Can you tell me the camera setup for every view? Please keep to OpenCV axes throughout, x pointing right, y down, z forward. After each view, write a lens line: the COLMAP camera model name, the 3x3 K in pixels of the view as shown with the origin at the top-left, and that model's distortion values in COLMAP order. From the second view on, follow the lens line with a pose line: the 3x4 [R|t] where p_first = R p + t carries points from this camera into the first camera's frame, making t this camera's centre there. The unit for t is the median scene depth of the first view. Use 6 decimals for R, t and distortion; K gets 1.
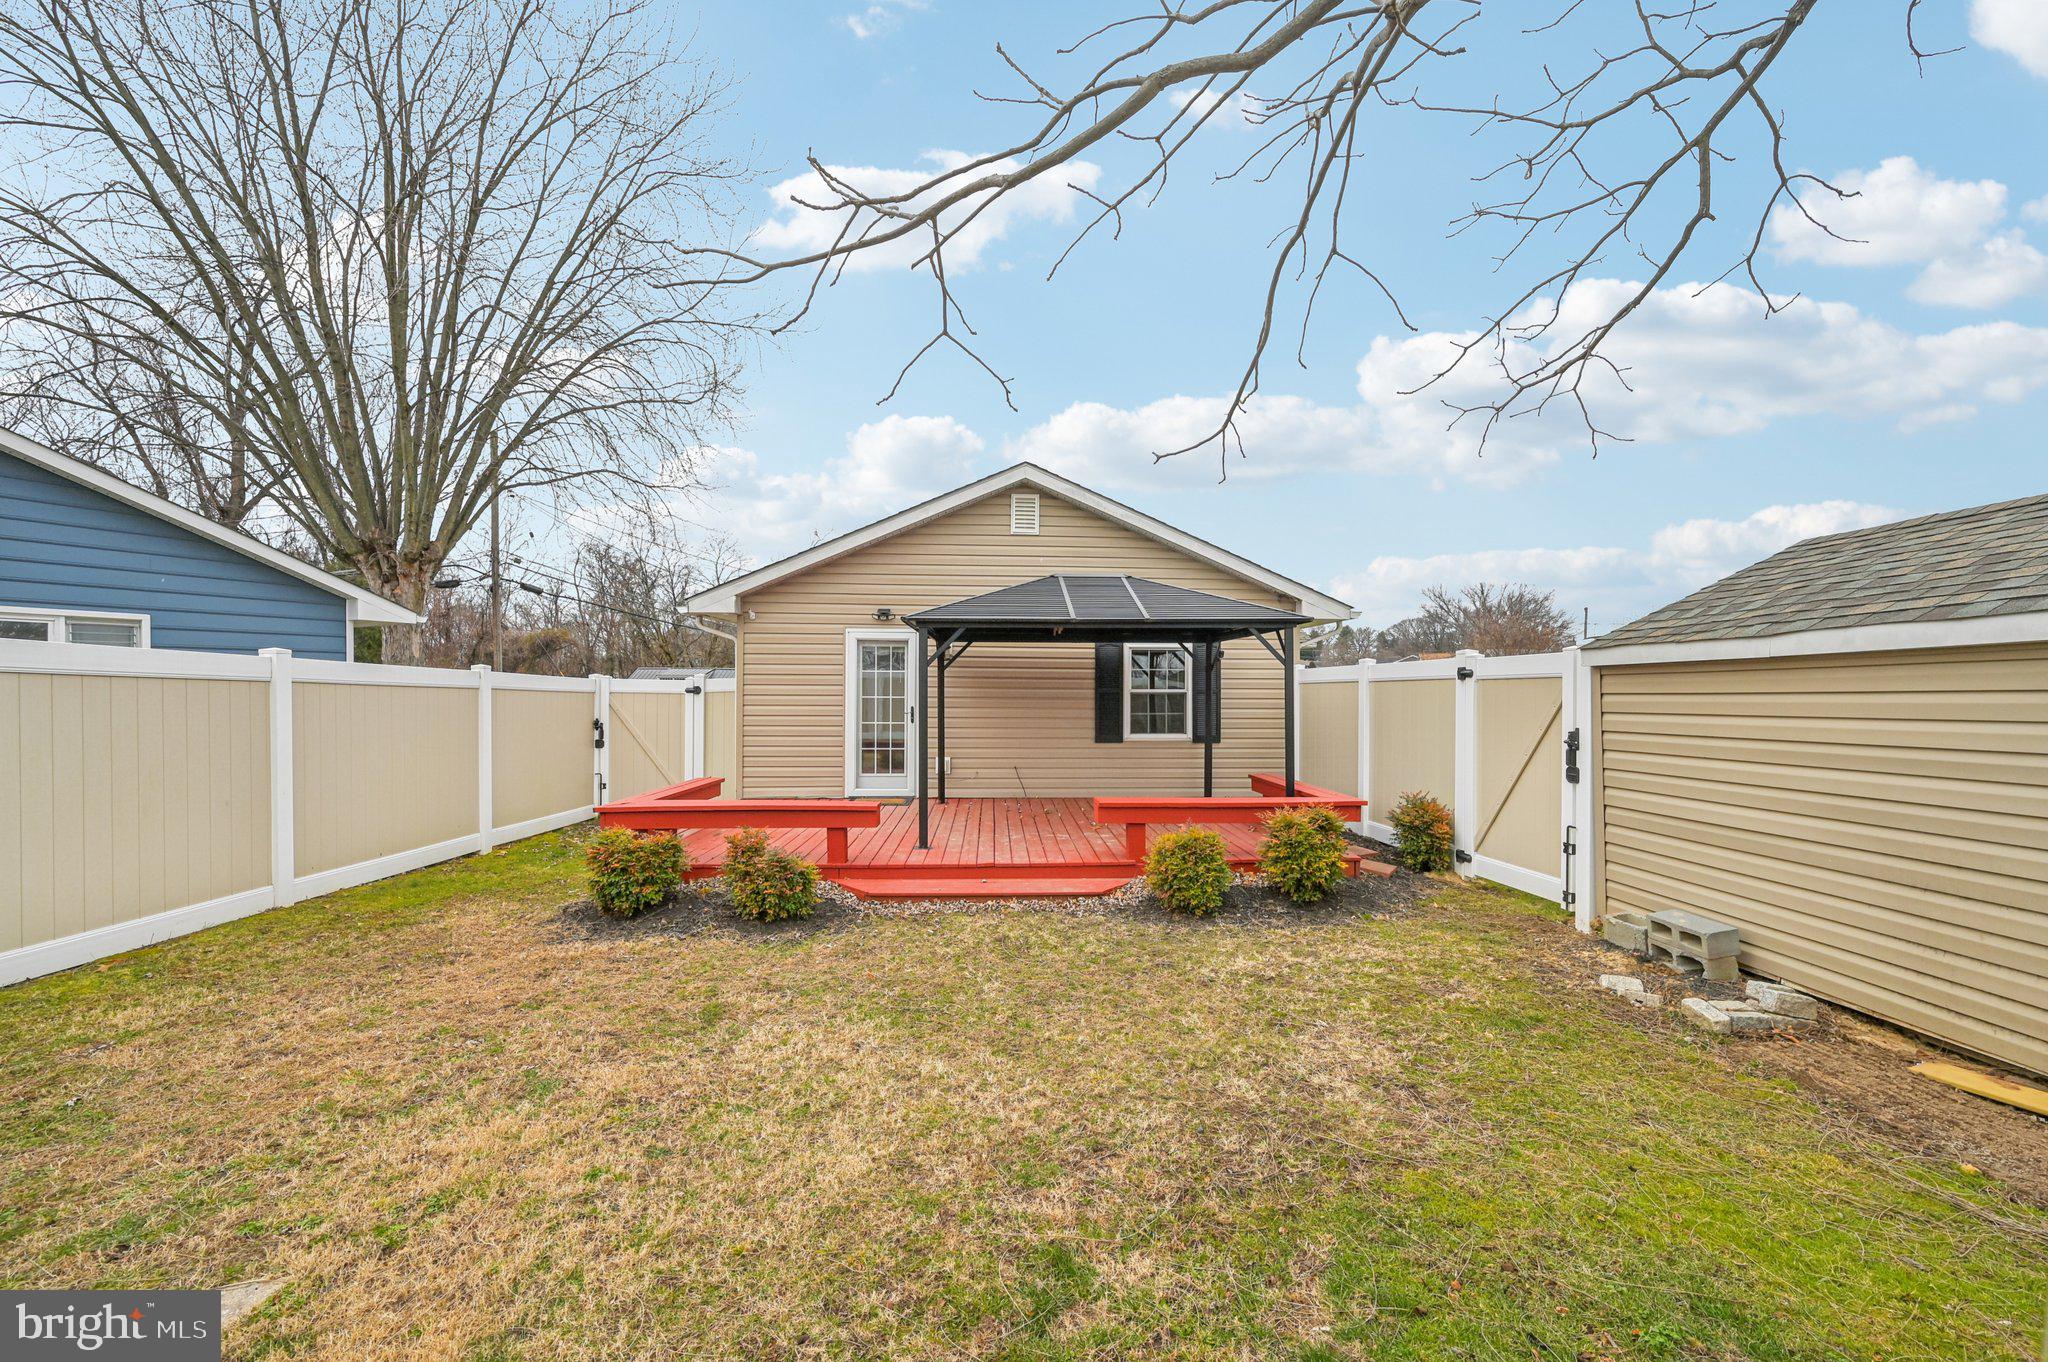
lens RADIAL K [[803.2, 0, 1029.3], [0, 803.2, 687.6], [0, 0, 1]] dist [-0.002743, -0.000041]
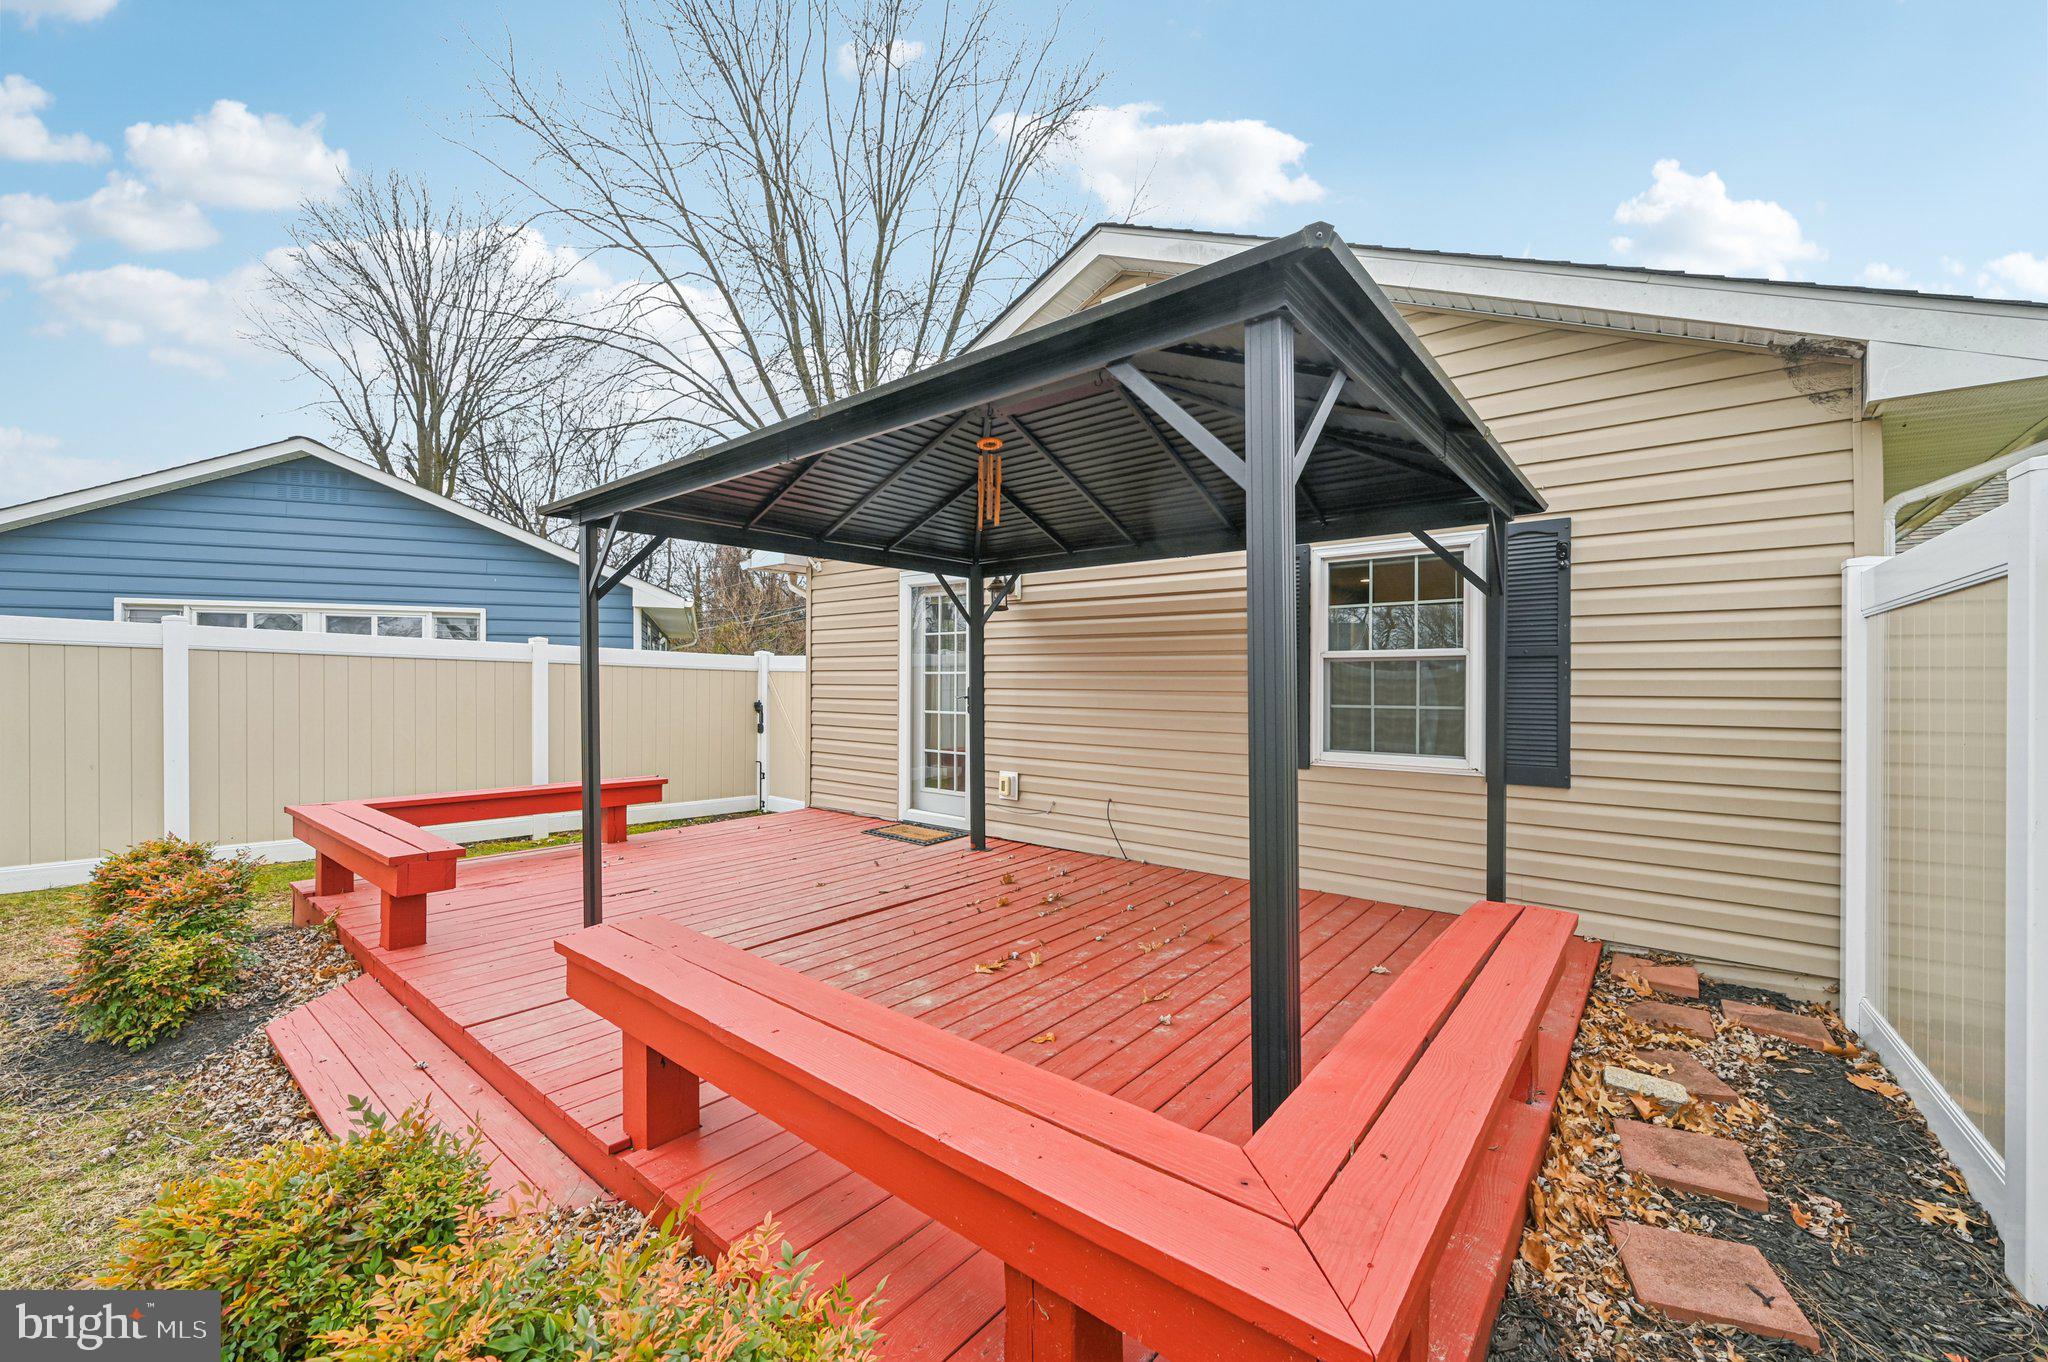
lens RADIAL K [[803.2, 0, 1029.3], [0, 803.2, 687.6], [0, 0, 1]] dist [-0.002743, -0.000041]
pose [[0.745202, 0.003594, -0.666829, 0.510811], [-0.000917, 0.999990, 0.004364, 0.034998], [0.666838, -0.002641, 0.745198, 0.941812]]
